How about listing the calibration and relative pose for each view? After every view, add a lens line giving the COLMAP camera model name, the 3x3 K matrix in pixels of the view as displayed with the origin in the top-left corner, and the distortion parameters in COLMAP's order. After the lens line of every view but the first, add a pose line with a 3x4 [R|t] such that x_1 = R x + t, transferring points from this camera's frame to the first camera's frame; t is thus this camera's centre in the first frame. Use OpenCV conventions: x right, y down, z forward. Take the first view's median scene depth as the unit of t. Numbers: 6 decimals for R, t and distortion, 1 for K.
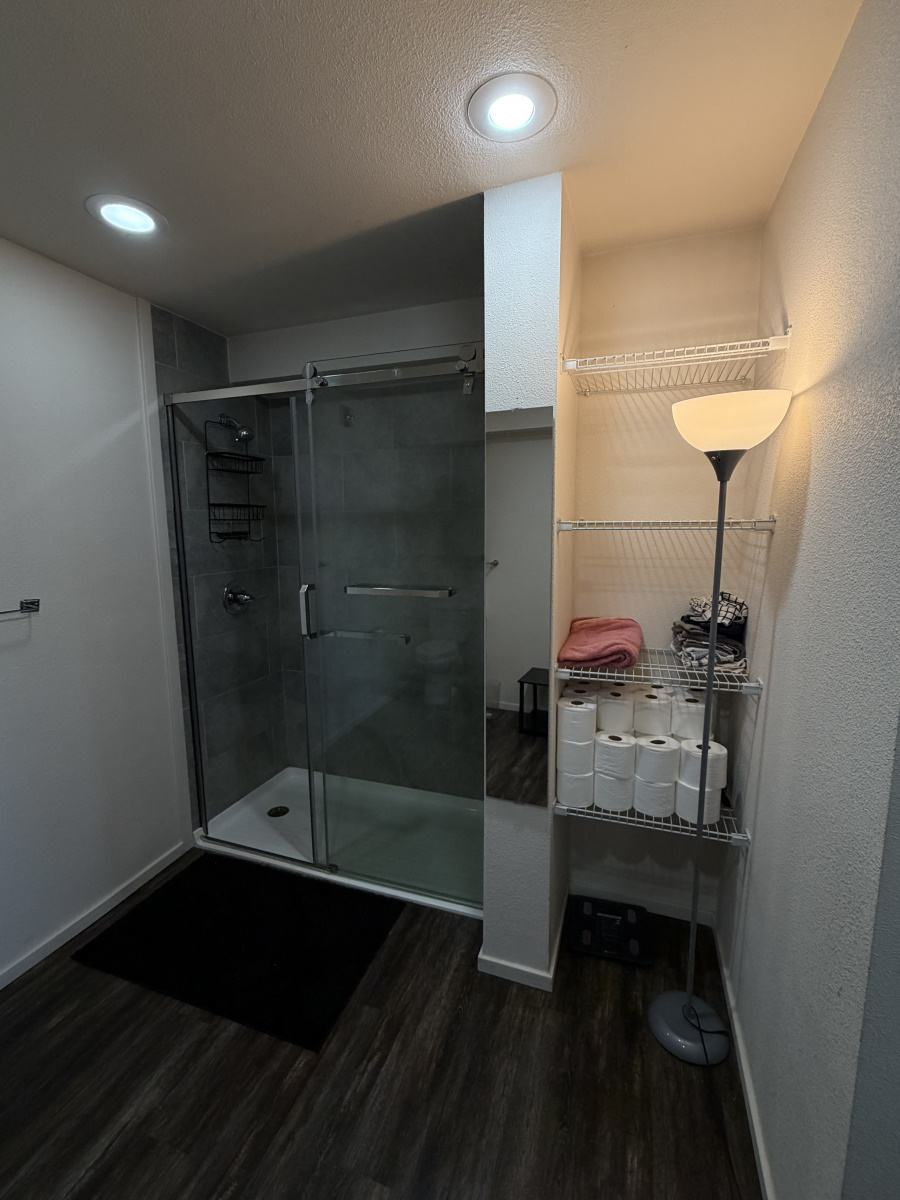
lens RADIAL K [[517.1, 0, 448.7], [0, 517.1, 598.6], [0, 0, 1]] dist [-0.003758, -0.000155]
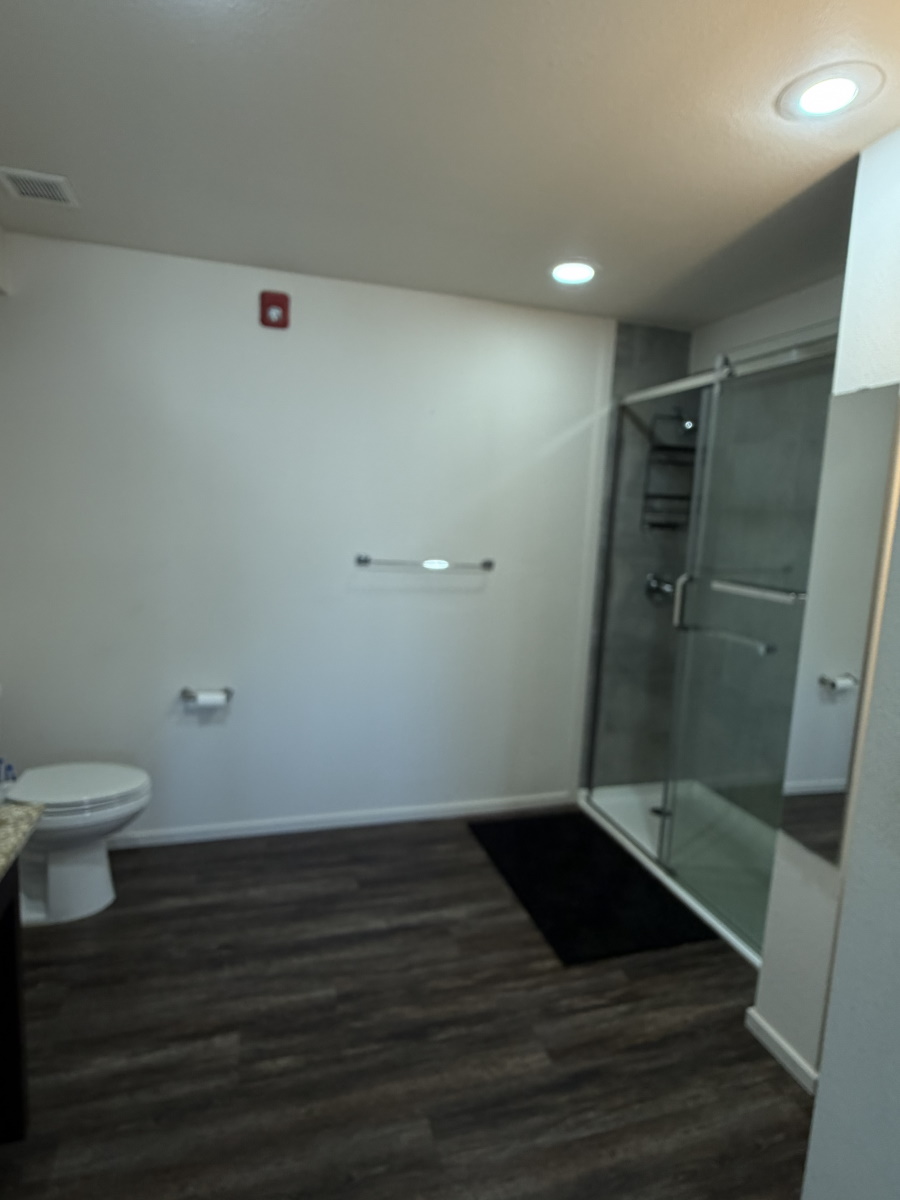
lens RADIAL K [[645.0, 0, 447.7], [0, 645.0, 598.9], [0, 0, 1]] dist [-0.005683, 0.000163]
pose [[0.598262, 0.144065, -0.788244, 0.519059], [-0.160072, 0.985364, 0.058601, 0.019418], [0.785150, 0.091117, 0.612566, -0.143210]]
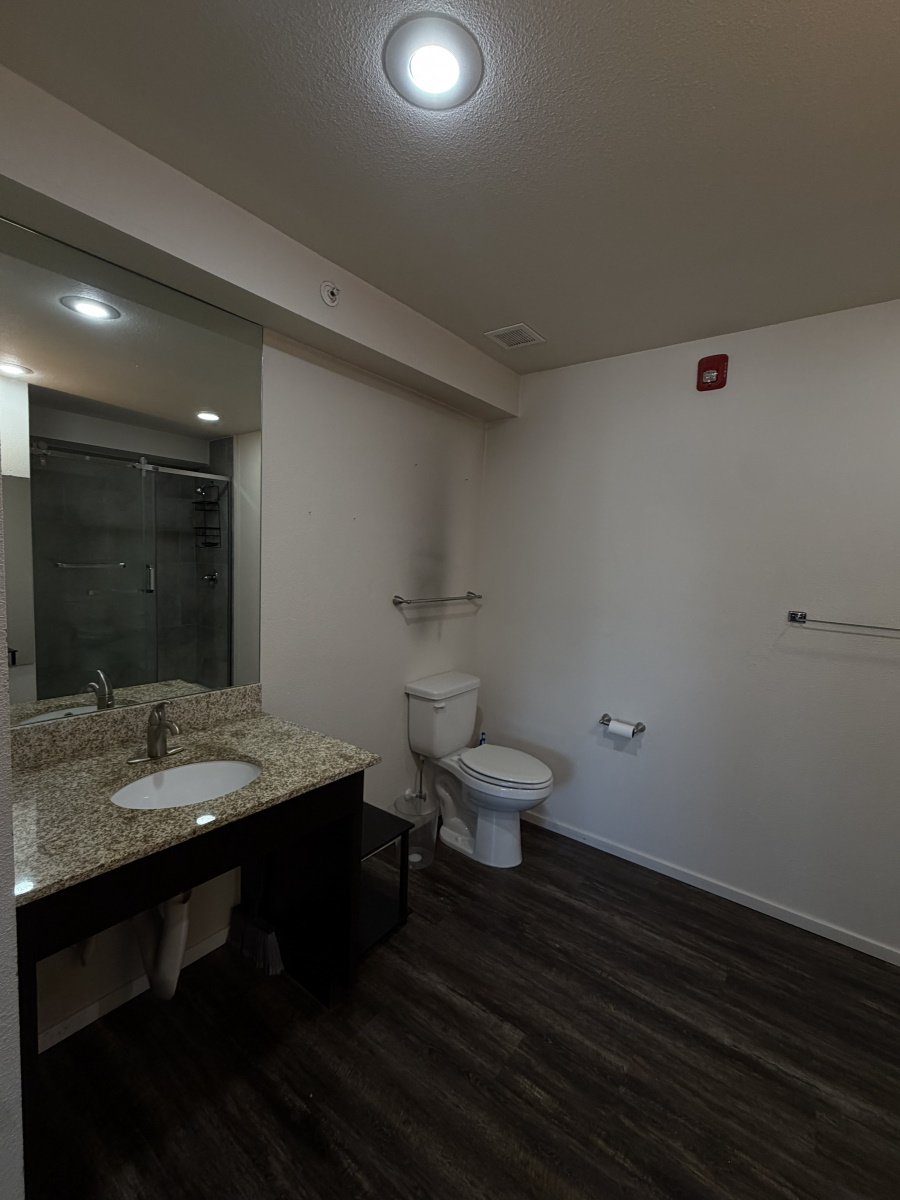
lens RADIAL K [[517.1, 0, 453.6], [0, 517.1, 600.1], [0, 0, 1]] dist [-0.003758, -0.000155]
pose [[-0.298381, 0.078624, -0.951203, 0.430046], [-0.170931, 0.976087, 0.134300, -0.011415], [0.939016, 0.202663, -0.277807, 0.270740]]
